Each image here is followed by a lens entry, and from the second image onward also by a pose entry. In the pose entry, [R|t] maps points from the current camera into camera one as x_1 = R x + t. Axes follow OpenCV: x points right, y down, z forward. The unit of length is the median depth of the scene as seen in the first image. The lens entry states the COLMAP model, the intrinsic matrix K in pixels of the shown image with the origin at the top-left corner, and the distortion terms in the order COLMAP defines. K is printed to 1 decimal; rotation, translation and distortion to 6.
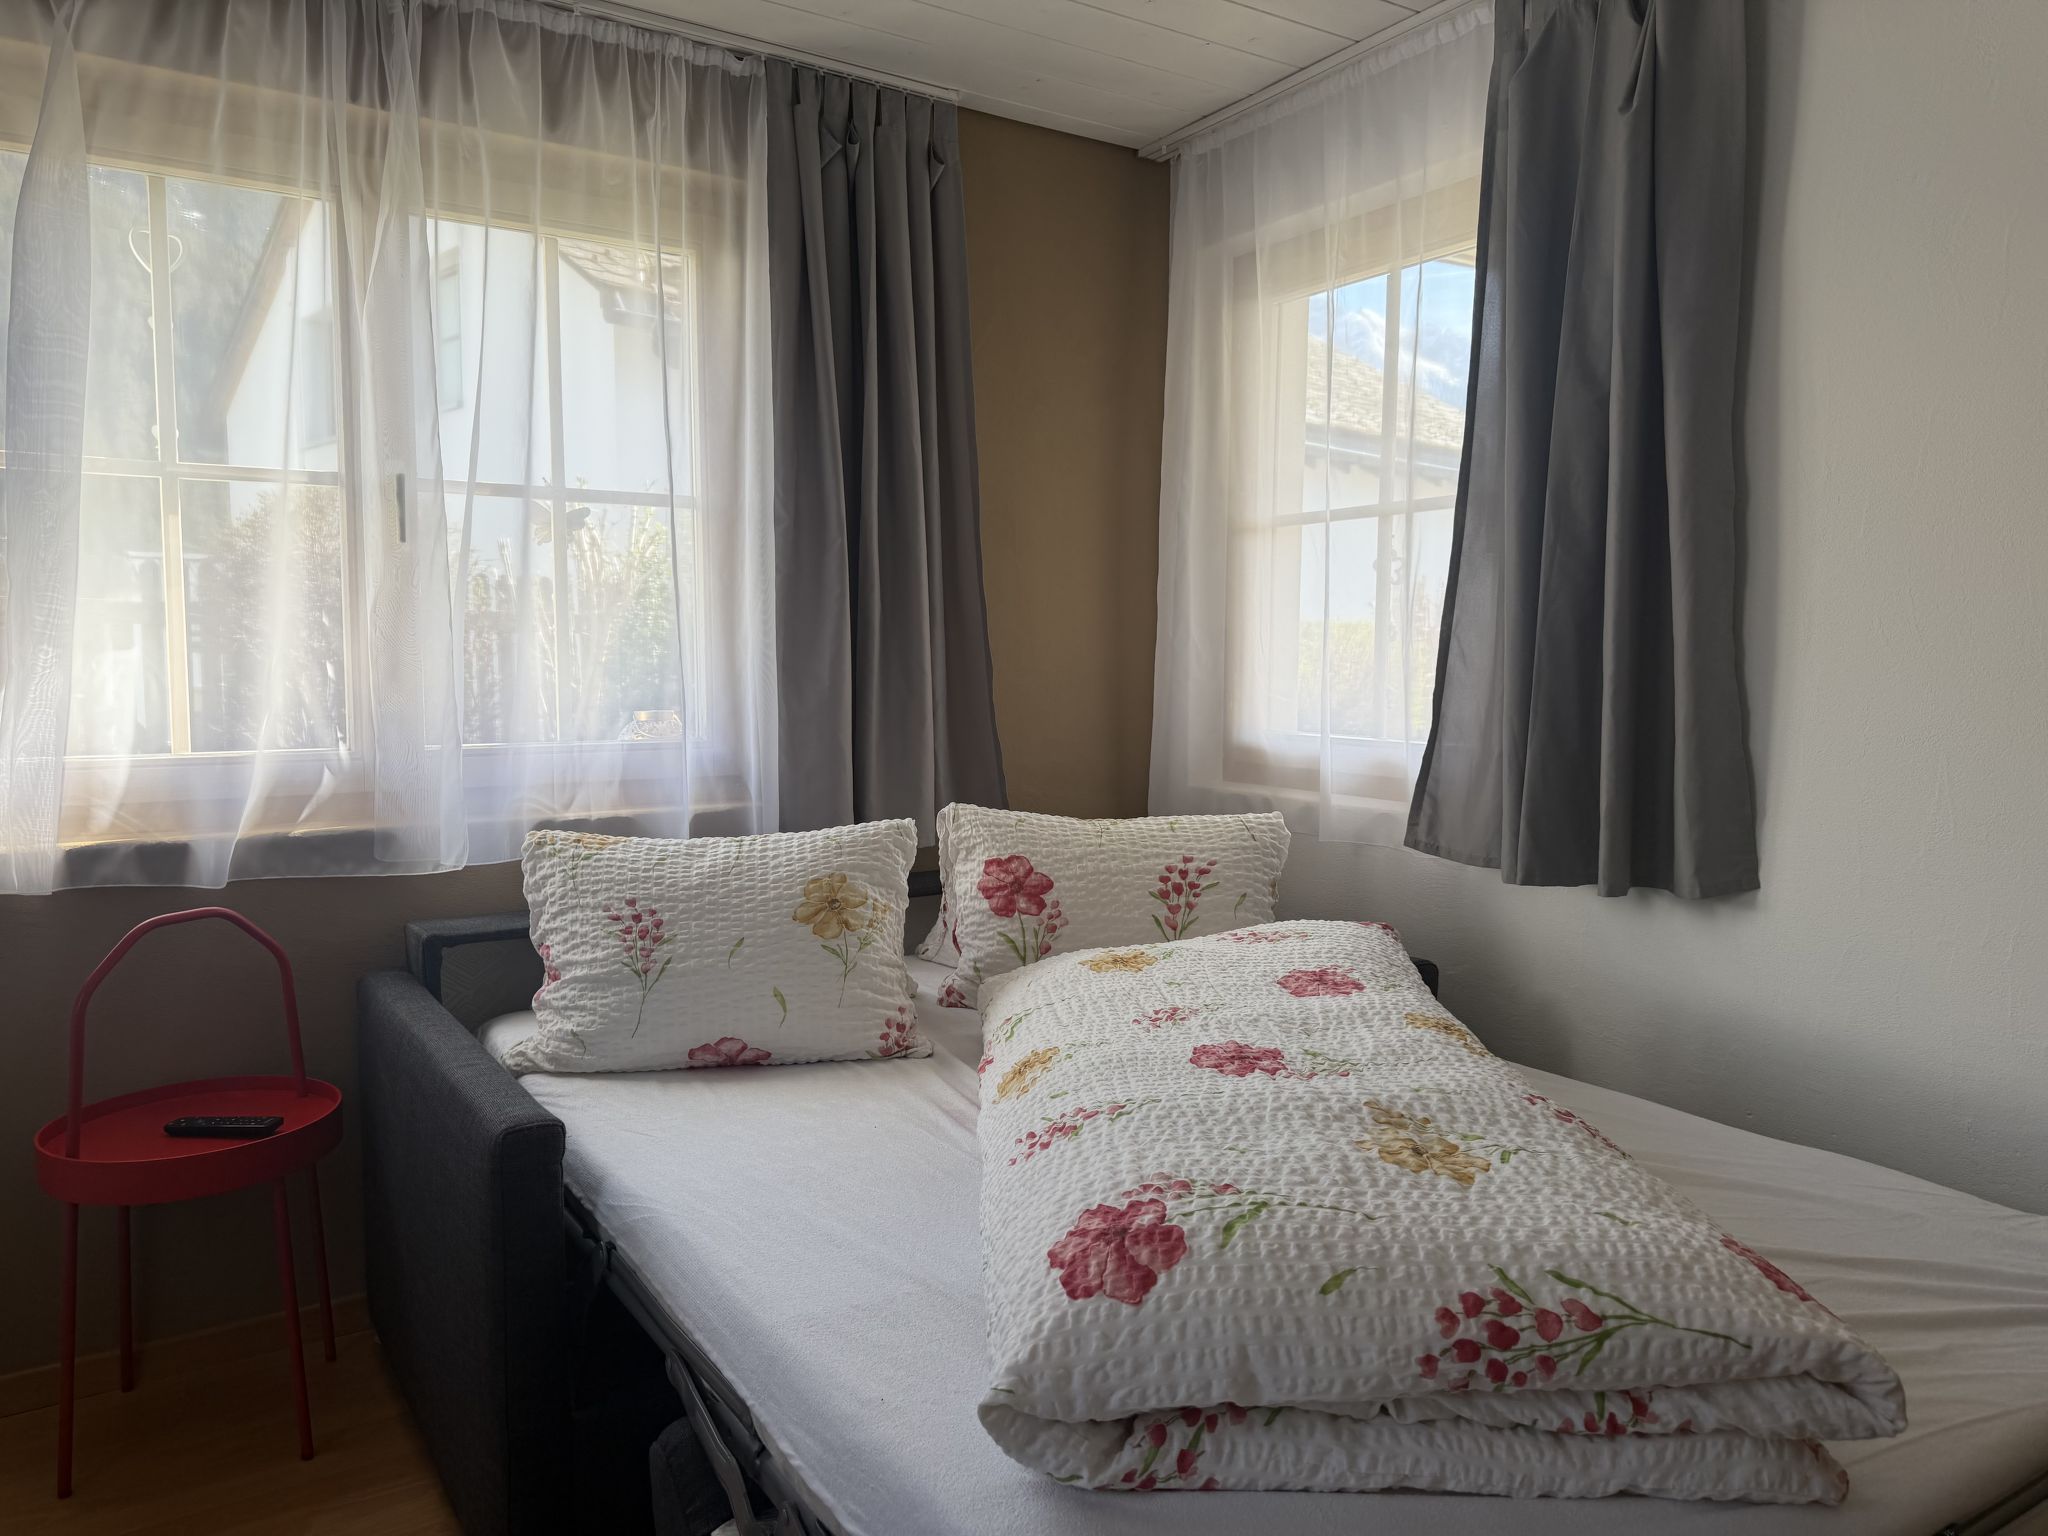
lens RADIAL K [[1442.6, 0, 1015.6], [0, 1442.6, 745.2], [0, 0, 1]] dist [0.055626, -0.068254]
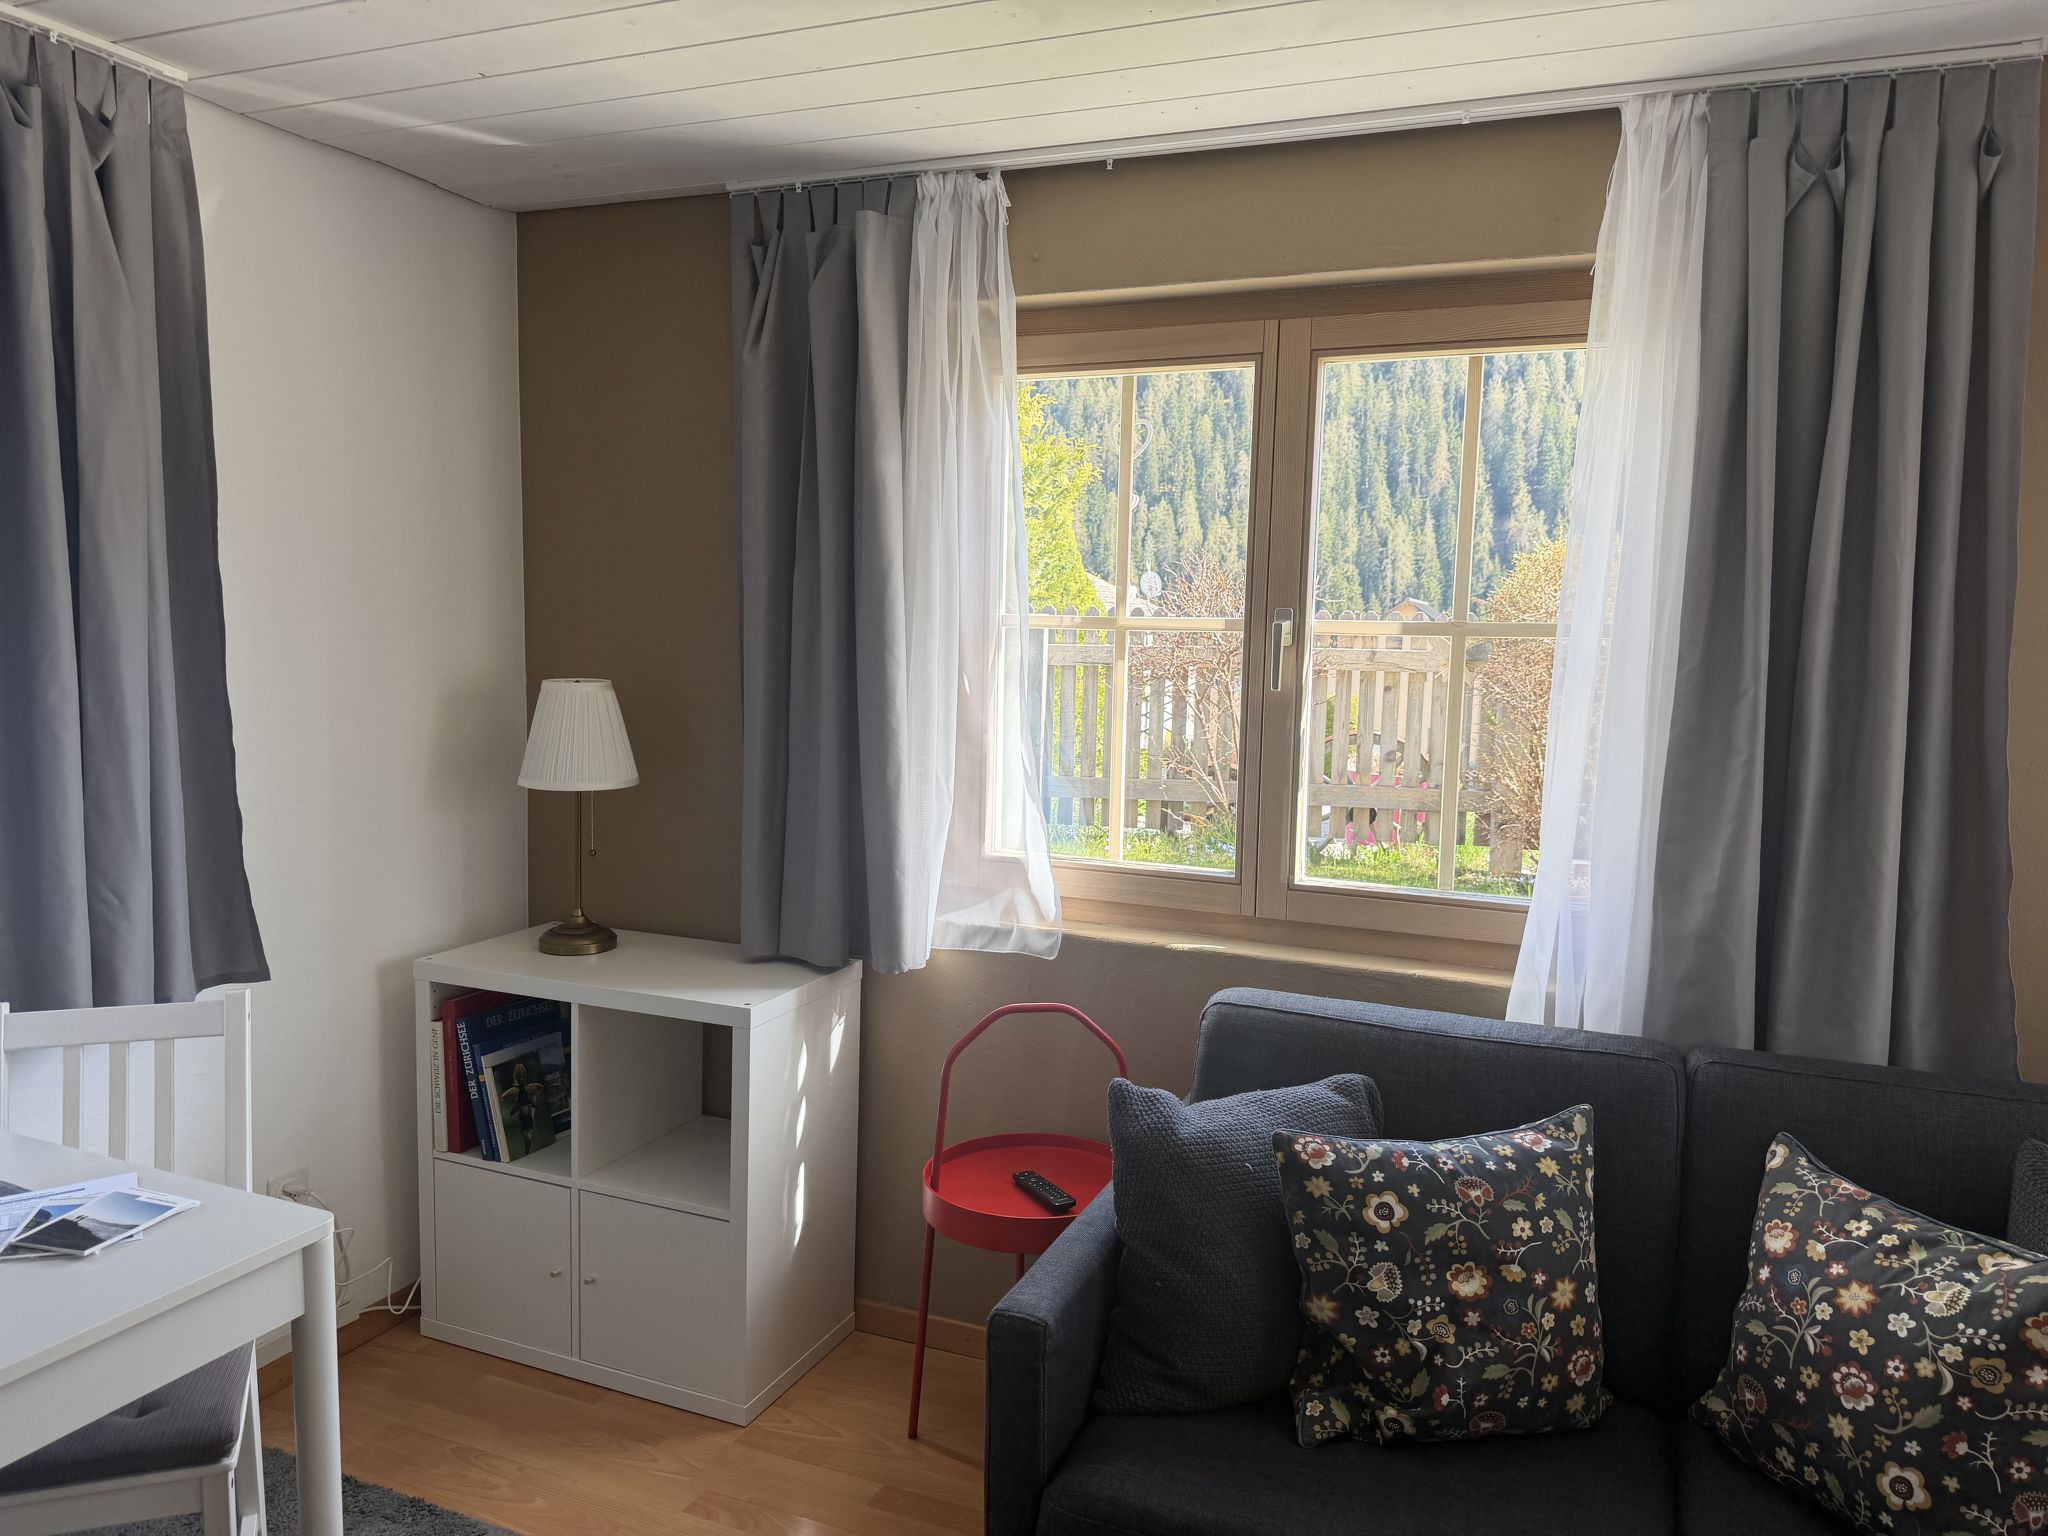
lens RADIAL K [[1442.6, 0, 1033.9], [0, 1442.6, 758.6], [0, 0, 1]] dist [0.055626, -0.068254]
pose [[0.561347, 0.090029, -0.822669, 0.387863], [-0.077993, 0.995396, 0.055713, -0.153089], [0.823897, 0.032888, 0.565785, 0.313195]]
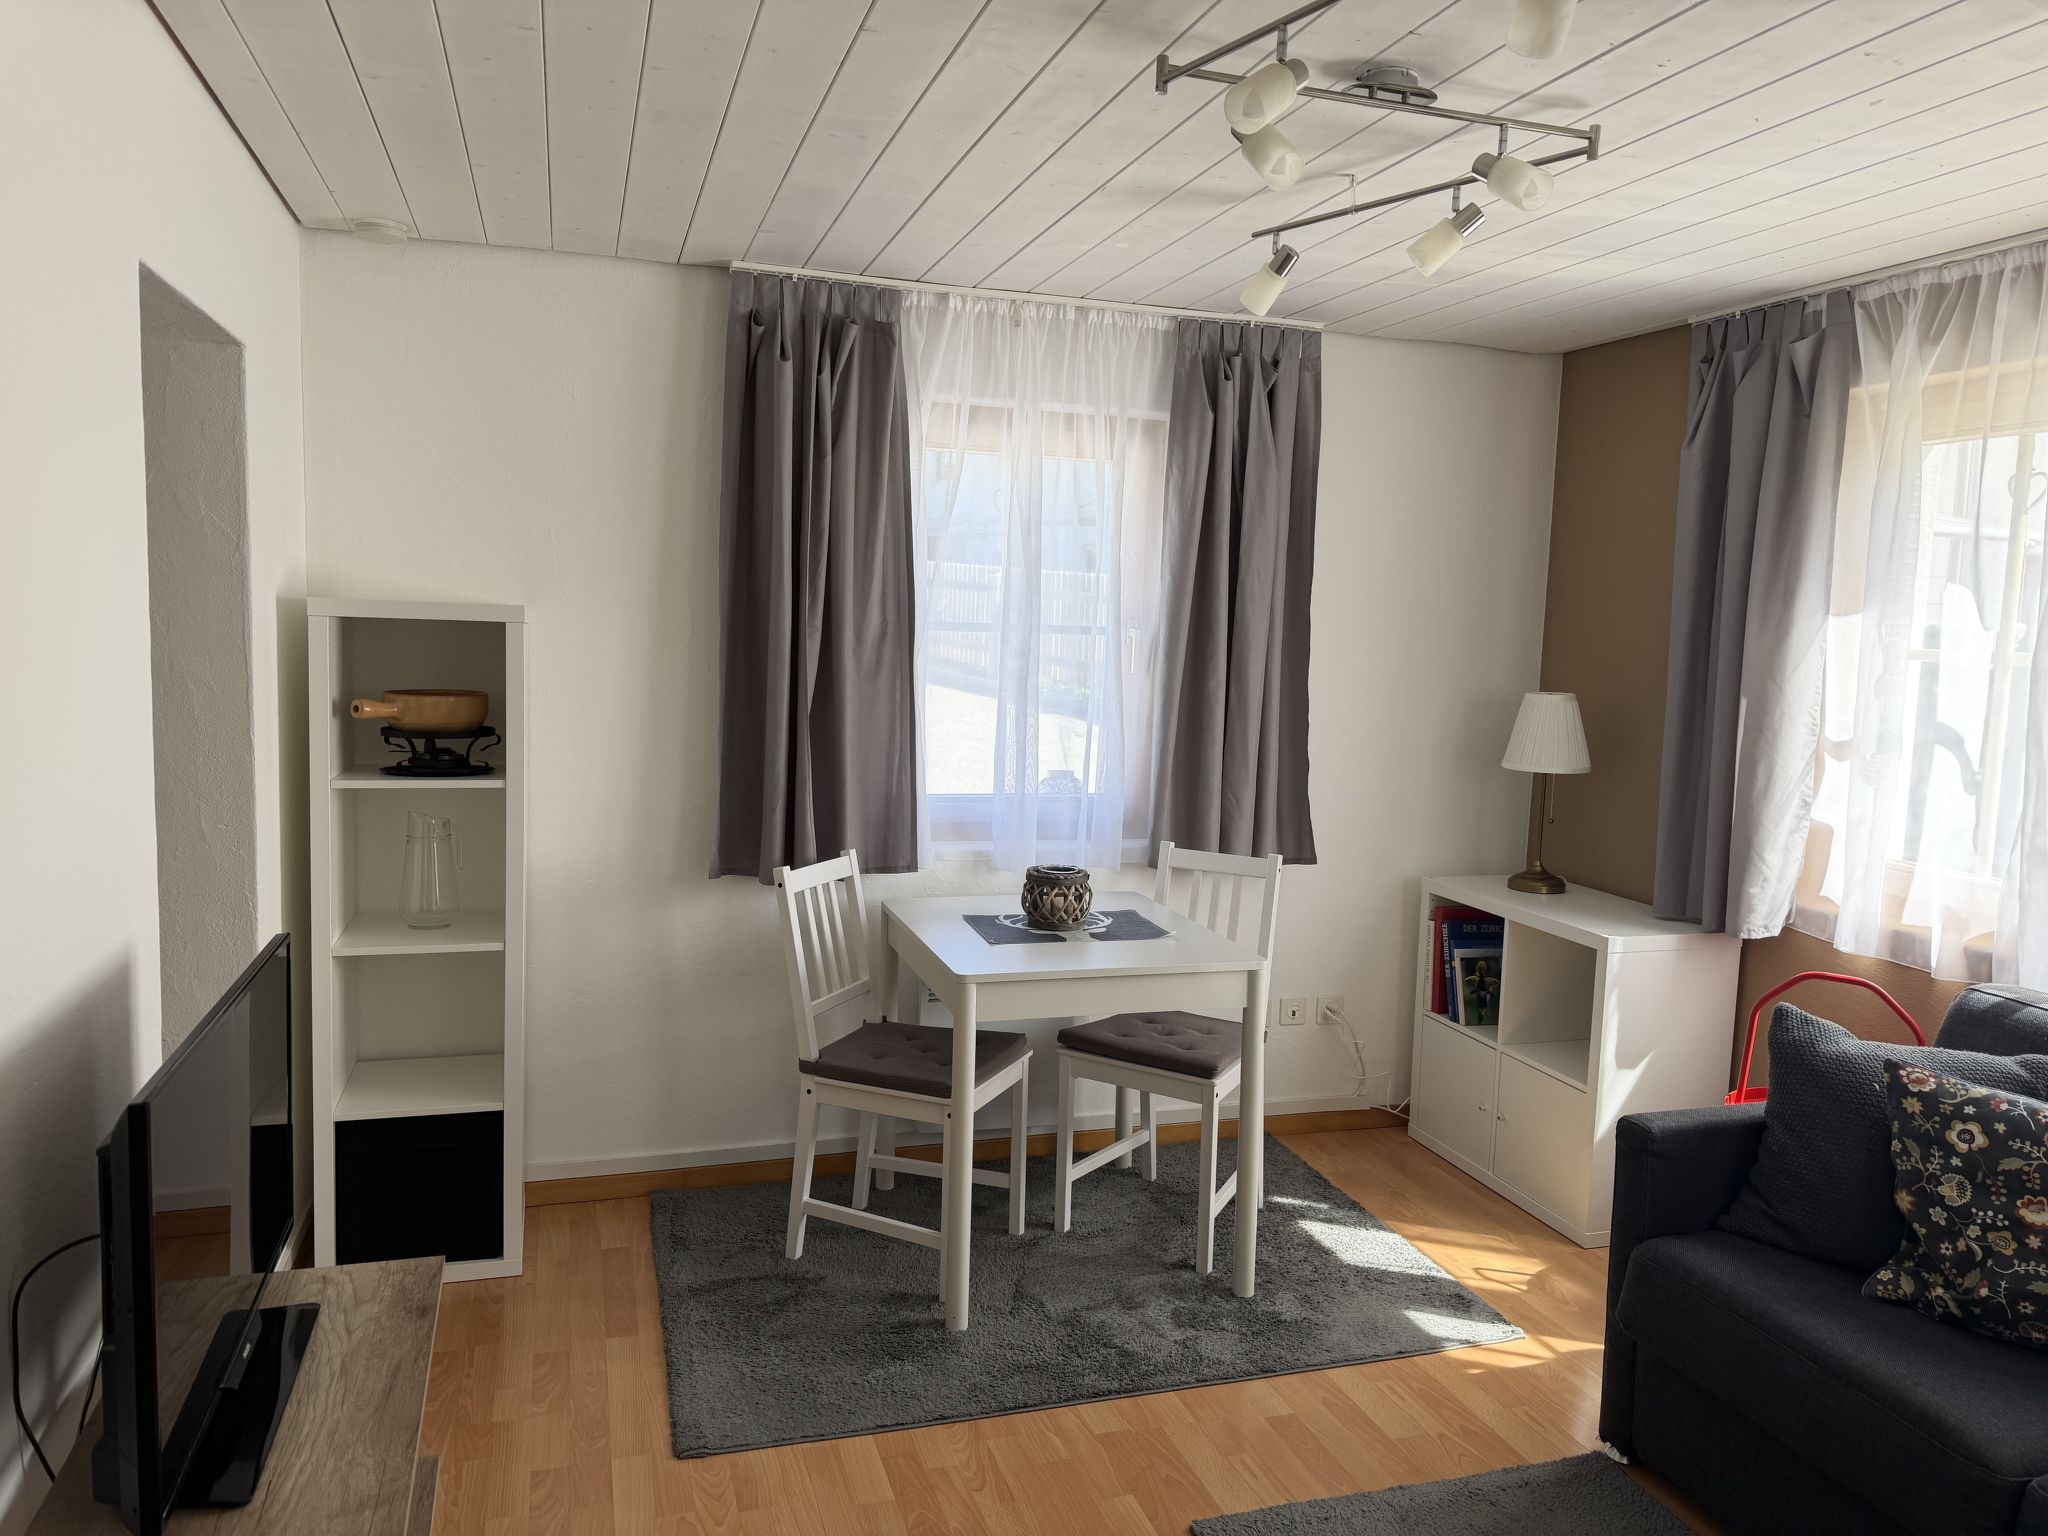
lens RADIAL K [[1442.6, 0, 1011.8], [0, 1442.6, 760.8], [0, 0, 1]] dist [0.055626, -0.068254]
pose [[-0.274442, 0.079943, -0.958275, 1.000288], [-0.103660, 0.988272, 0.112133, -0.169147], [0.956000, 0.130109, -0.262937, 0.563869]]
